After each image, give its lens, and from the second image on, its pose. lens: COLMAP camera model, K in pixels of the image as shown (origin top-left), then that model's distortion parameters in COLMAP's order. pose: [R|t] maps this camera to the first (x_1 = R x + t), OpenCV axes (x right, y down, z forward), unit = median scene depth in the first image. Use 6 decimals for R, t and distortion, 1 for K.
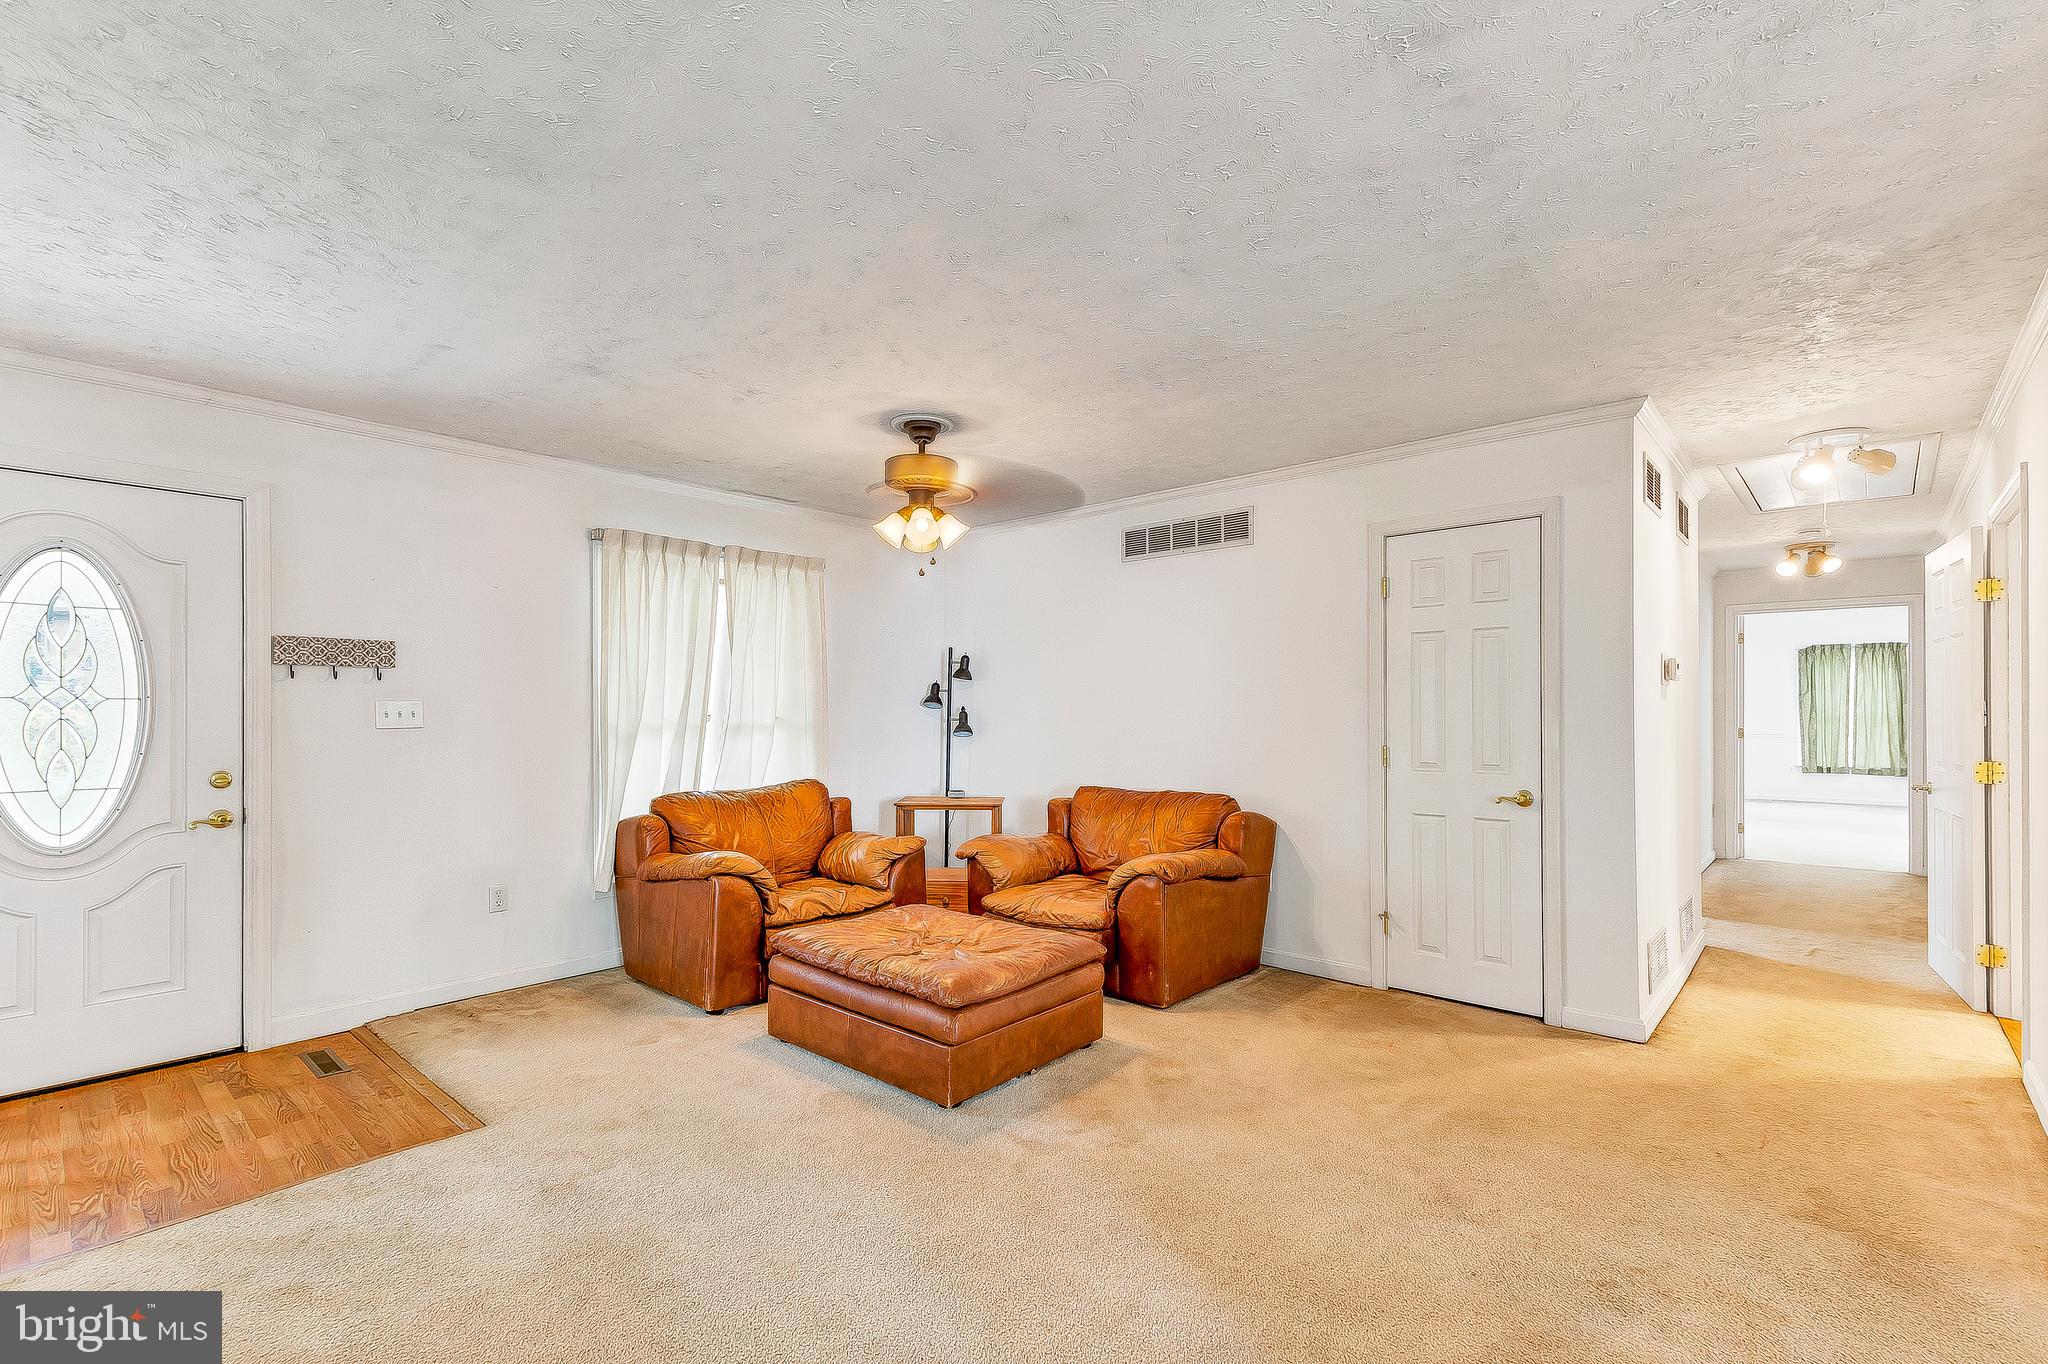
lens RADIAL K [[911.8, 0, 1013.4], [0, 911.8, 712.7], [0, 0, 1]] dist [0.013954, -0.001948]
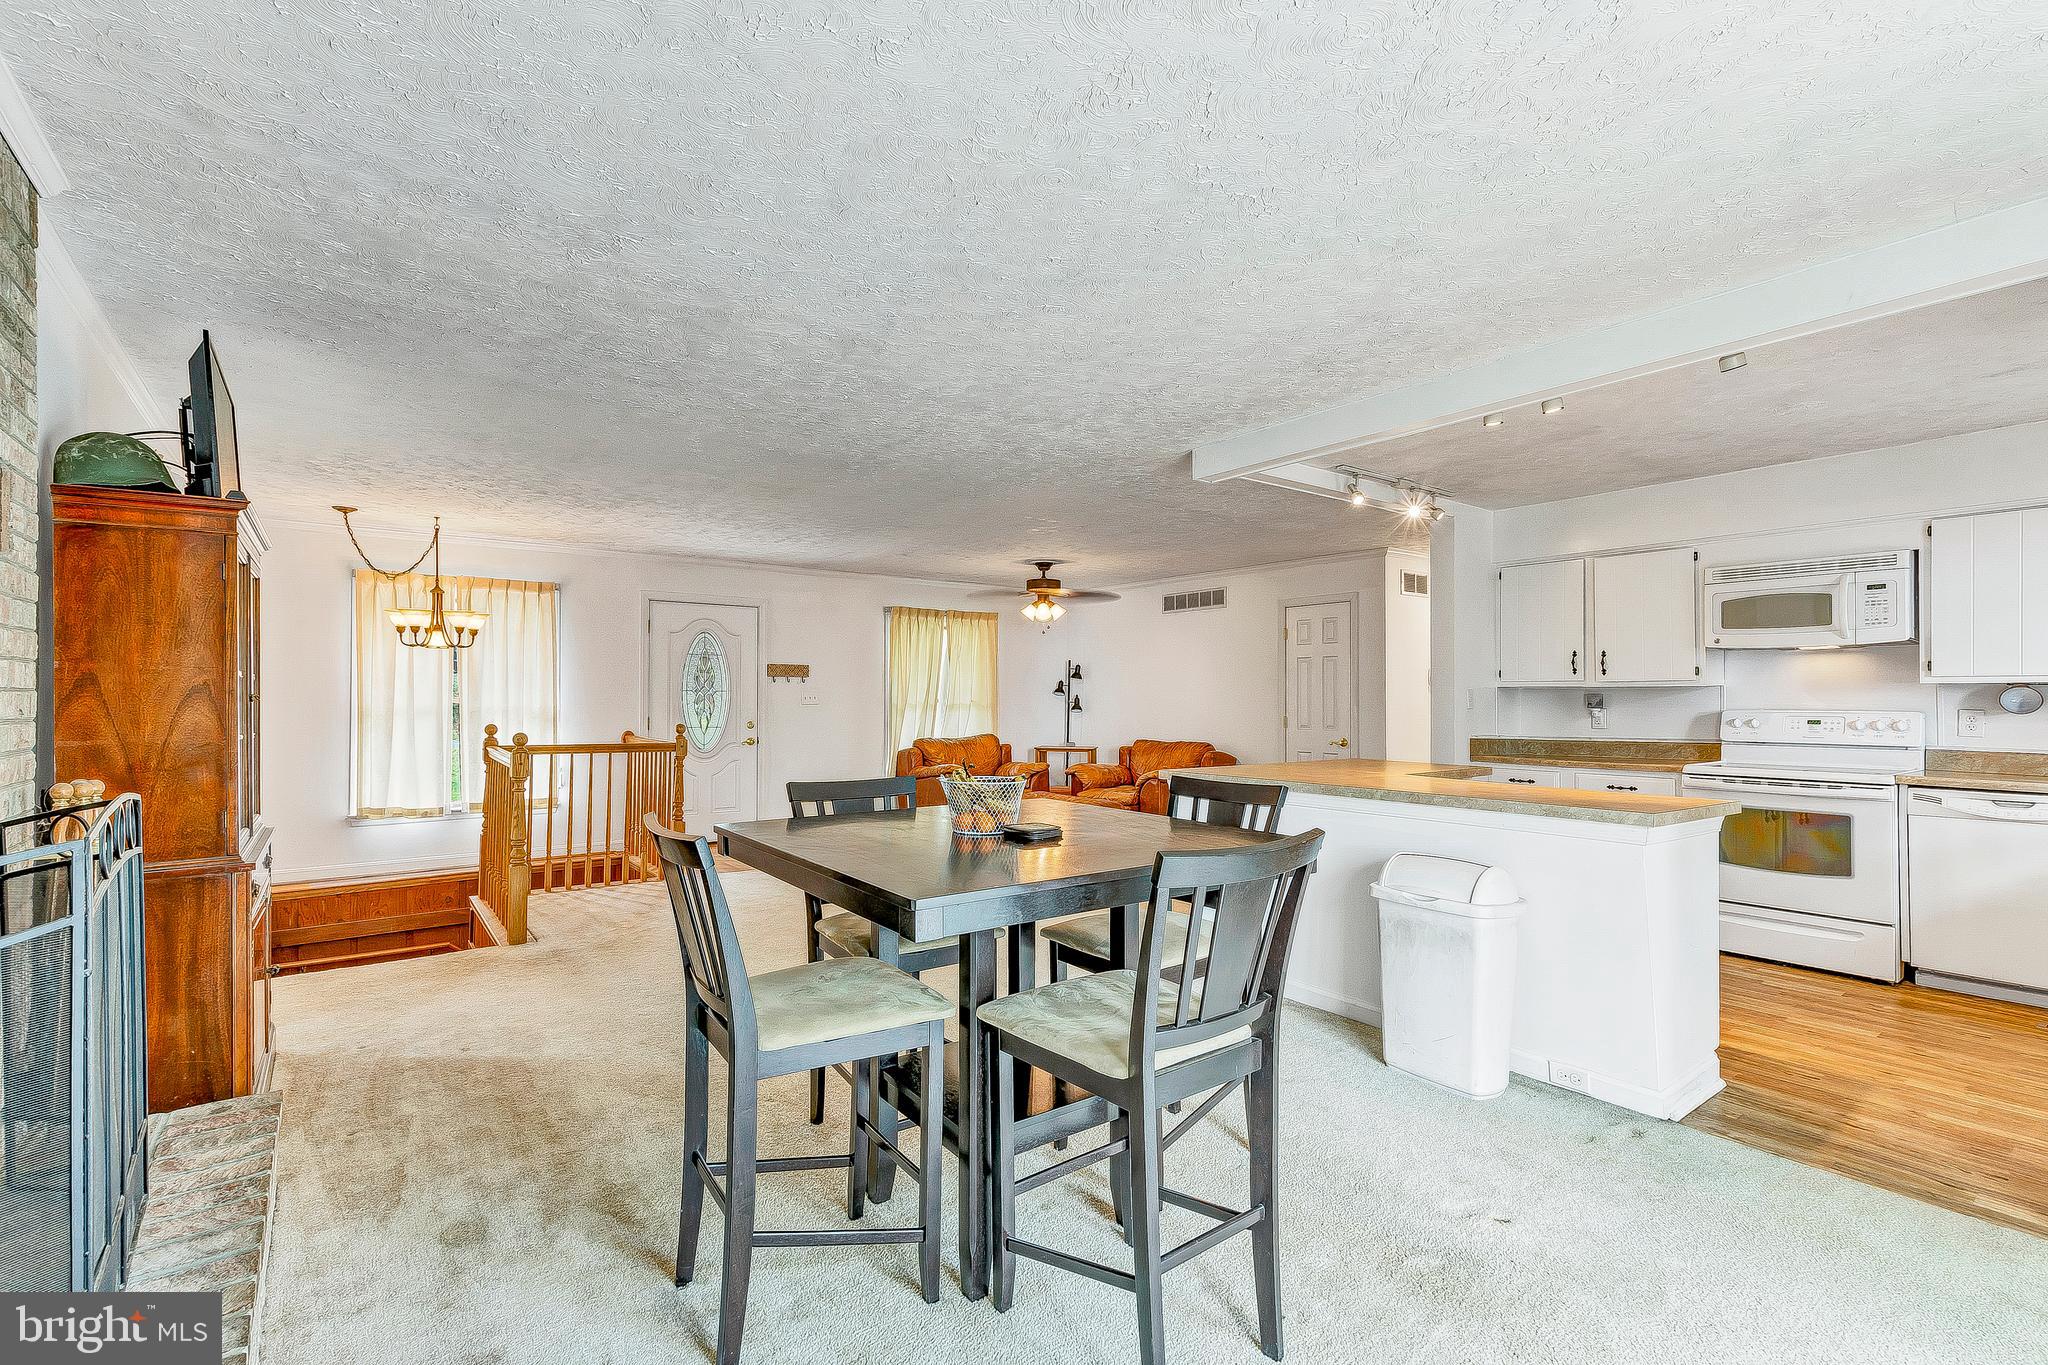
lens RADIAL K [[911.8, 0, 1001.2], [0, 911.8, 687.8], [0, 0, 1]] dist [0.013954, -0.001948]
pose [[0.980756, 0.001592, -0.195233, 0.207733], [-0.003858, 0.999930, -0.011227, 0.000096], [0.195201, 0.011764, 0.980693, -1.045167]]
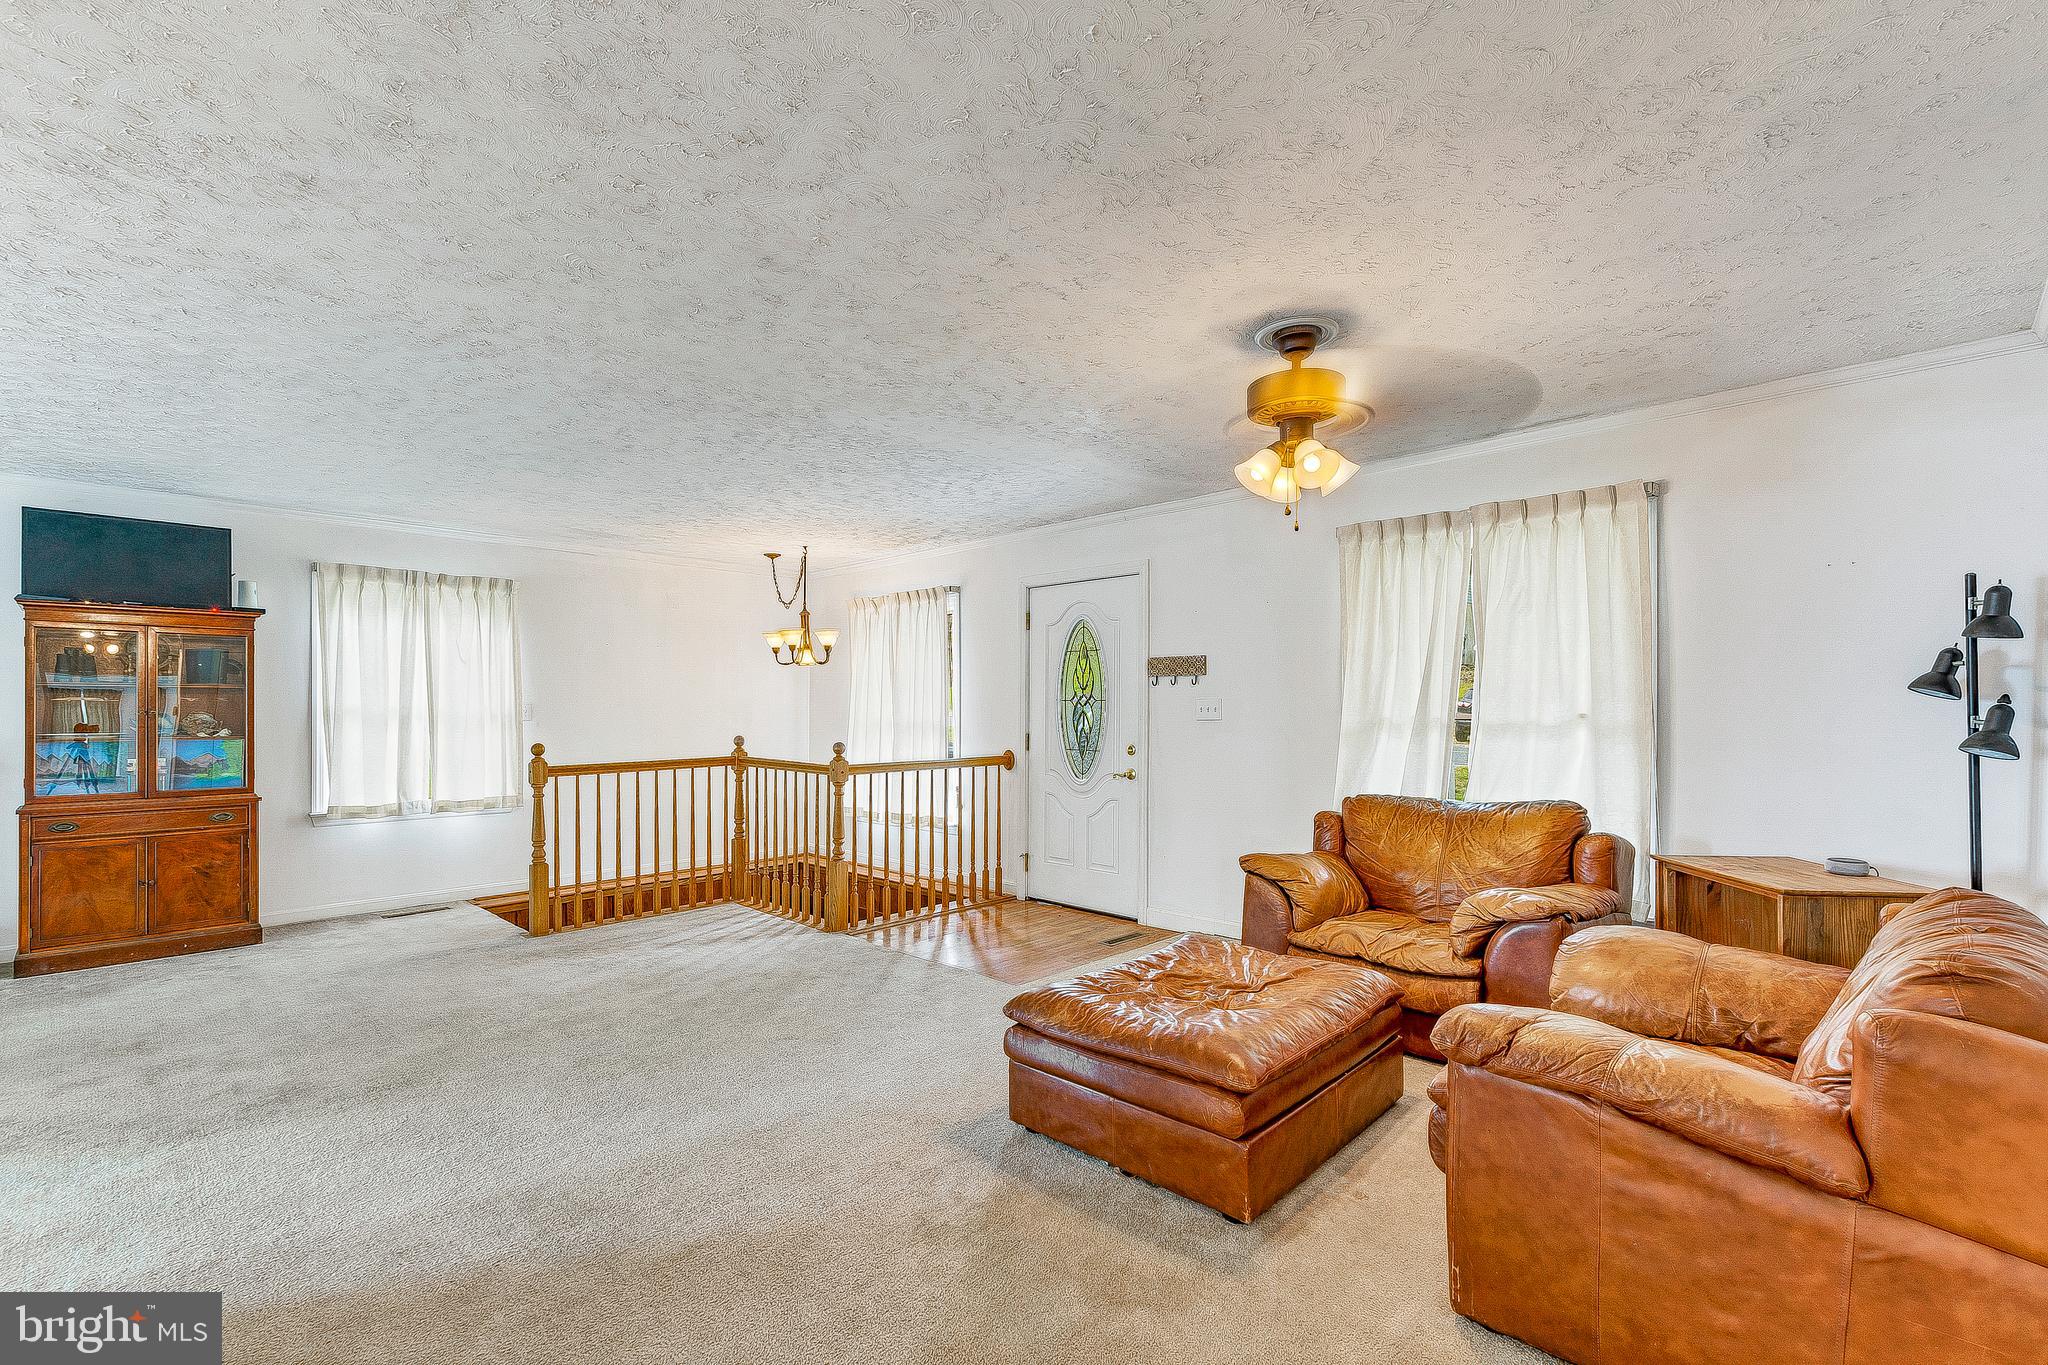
lens RADIAL K [[911.8, 0, 1038.8], [0, 911.8, 712.3], [0, 0, 1]] dist [0.013954, -0.001948]
pose [[-0.033172, 0.005970, -0.999432, 0.650440], [0.002199, 0.999980, 0.005900, -0.002562], [0.999447, -0.002002, -0.033184, 0.778597]]
